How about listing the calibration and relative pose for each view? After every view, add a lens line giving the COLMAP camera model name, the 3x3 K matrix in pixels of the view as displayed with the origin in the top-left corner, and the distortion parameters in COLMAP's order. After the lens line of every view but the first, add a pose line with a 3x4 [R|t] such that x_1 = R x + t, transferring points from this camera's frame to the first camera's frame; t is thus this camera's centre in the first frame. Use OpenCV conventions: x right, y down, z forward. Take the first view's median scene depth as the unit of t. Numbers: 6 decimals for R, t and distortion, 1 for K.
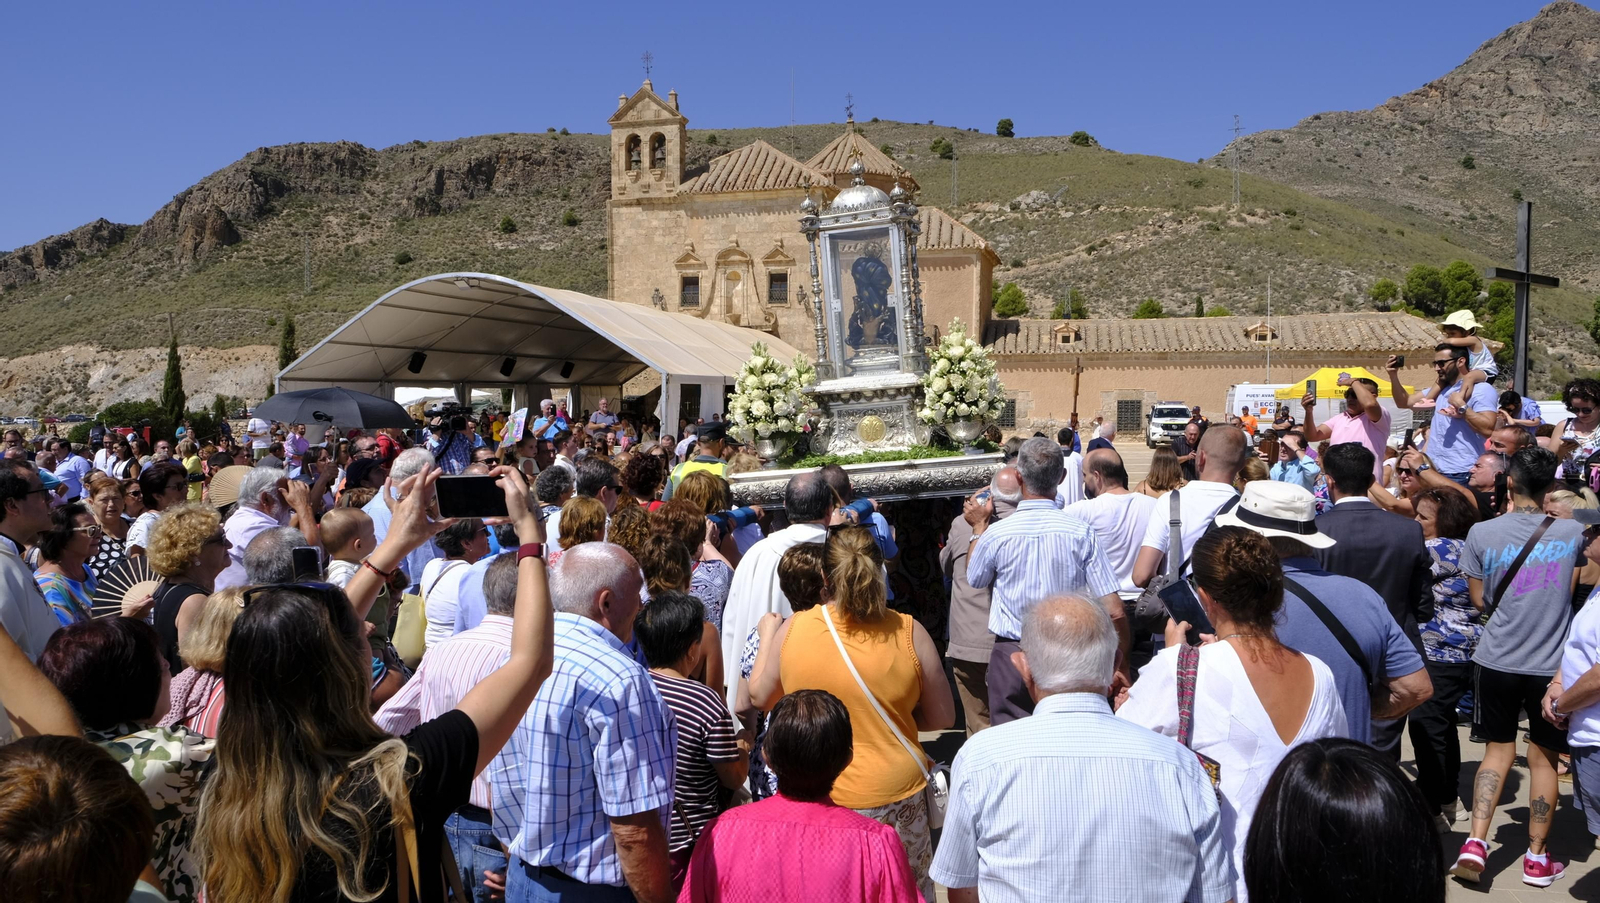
lens RADIAL K [[1083.6, 0, 821.0], [0, 1083.6, 441.9], [0, 0, 1]] dist [-0.017567, 0.011098]
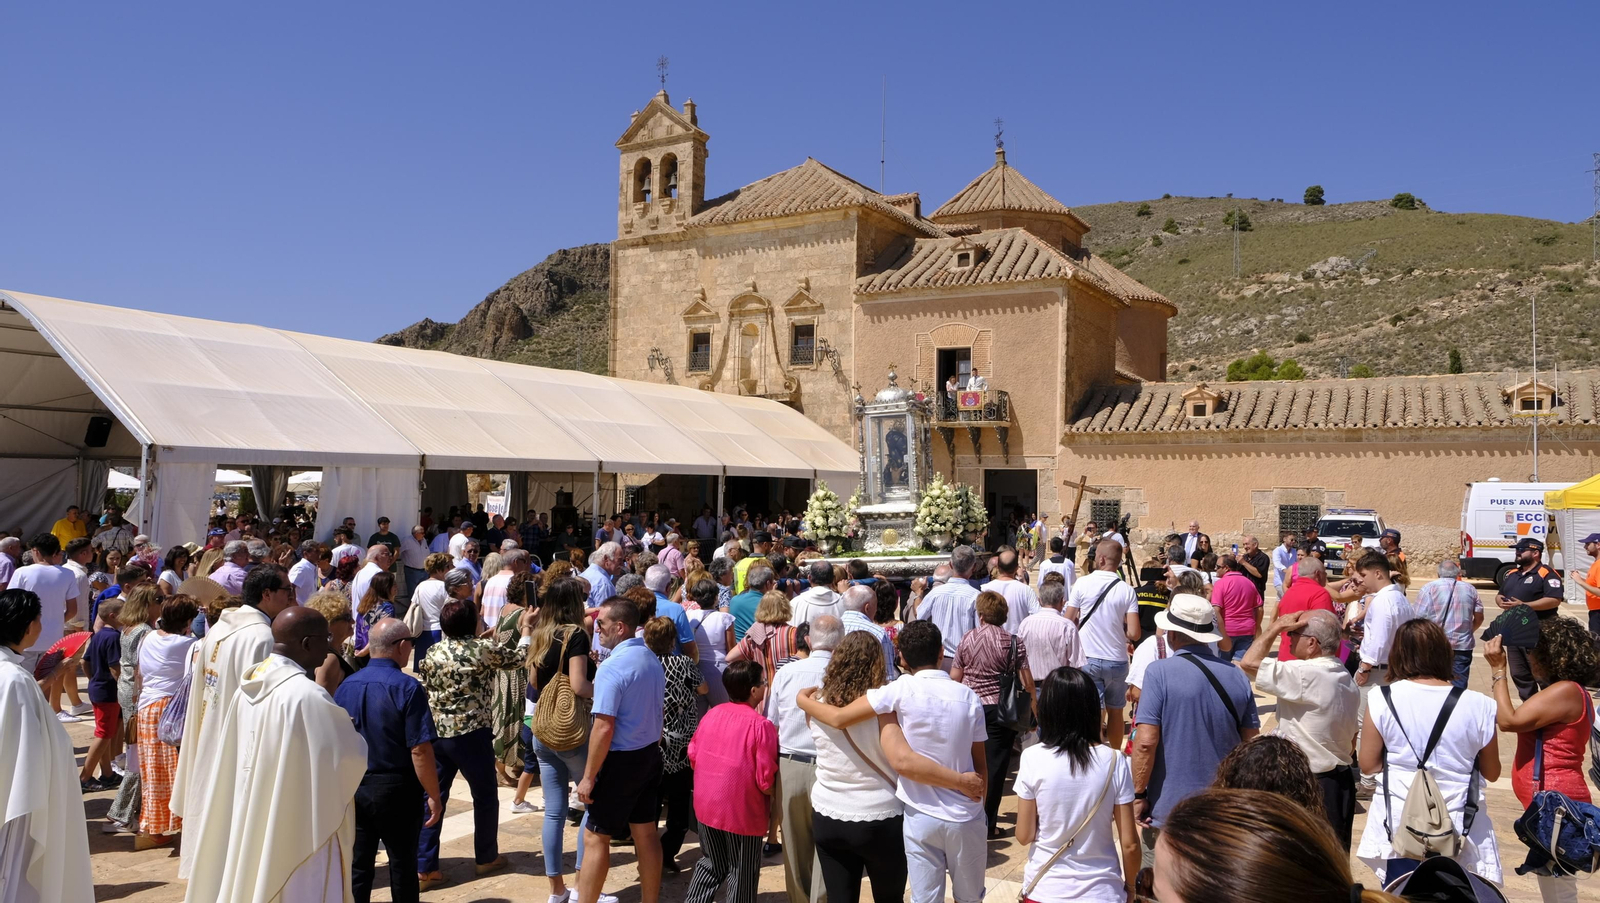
lens RADIAL K [[1083.6, 0, 821.0], [0, 1083.6, 441.9], [0, 0, 1]] dist [-0.017567, 0.011098]
pose [[0.960922, 0.005159, -0.276771, 0.174907], [-0.028297, 0.996419, -0.079671, -0.015736], [0.275369, 0.084390, 0.957627, 0.289213]]
